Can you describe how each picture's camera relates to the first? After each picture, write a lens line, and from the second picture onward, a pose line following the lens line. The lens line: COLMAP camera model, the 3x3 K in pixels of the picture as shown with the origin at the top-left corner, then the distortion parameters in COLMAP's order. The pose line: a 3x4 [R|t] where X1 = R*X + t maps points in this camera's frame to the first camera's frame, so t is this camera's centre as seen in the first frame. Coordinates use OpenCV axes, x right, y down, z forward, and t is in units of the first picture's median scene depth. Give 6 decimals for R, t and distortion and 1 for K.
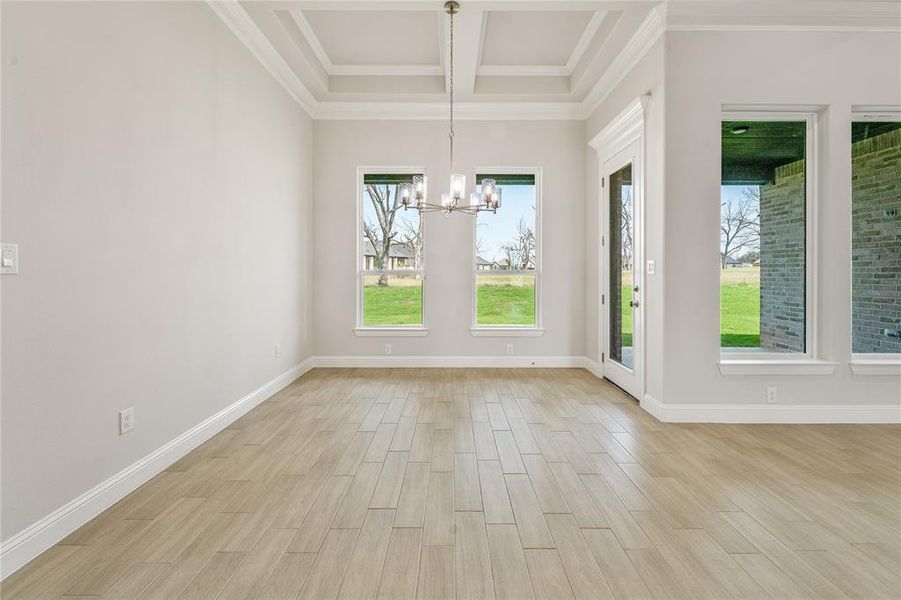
lens RADIAL K [[376.5, 0, 451.7], [0, 376.5, 274.1], [0, 0, 1]] dist [0.000739, 0.000215]
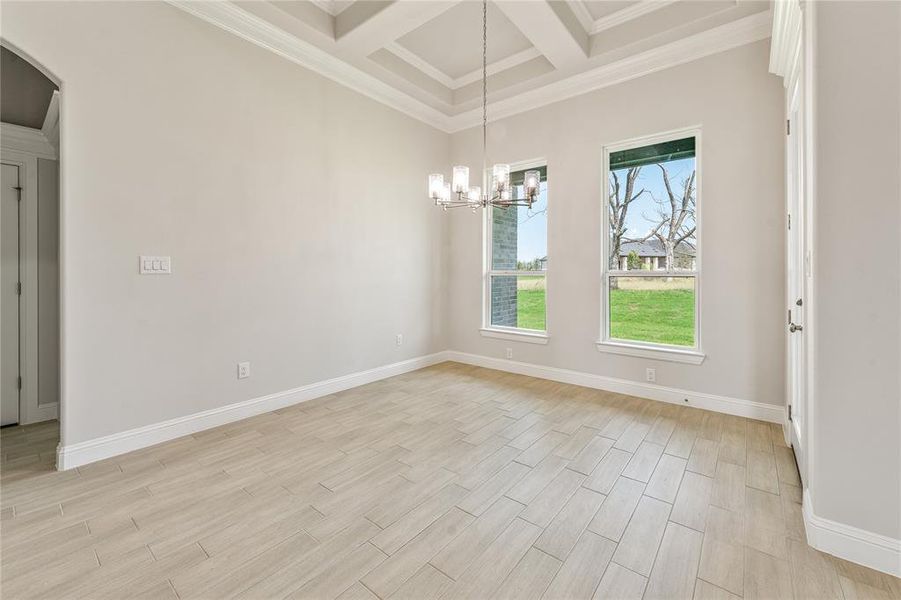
lens RADIAL K [[377.5, 0, 448.5], [0, 377.5, 271.3], [0, 0, 1]] dist [-0.001587, -0.000103]
pose [[0.772794, -0.002063, -0.634653, 0.326676], [-0.005182, 0.999941, -0.009560, -0.000081], [0.634636, 0.010677, 0.772738, 0.152504]]
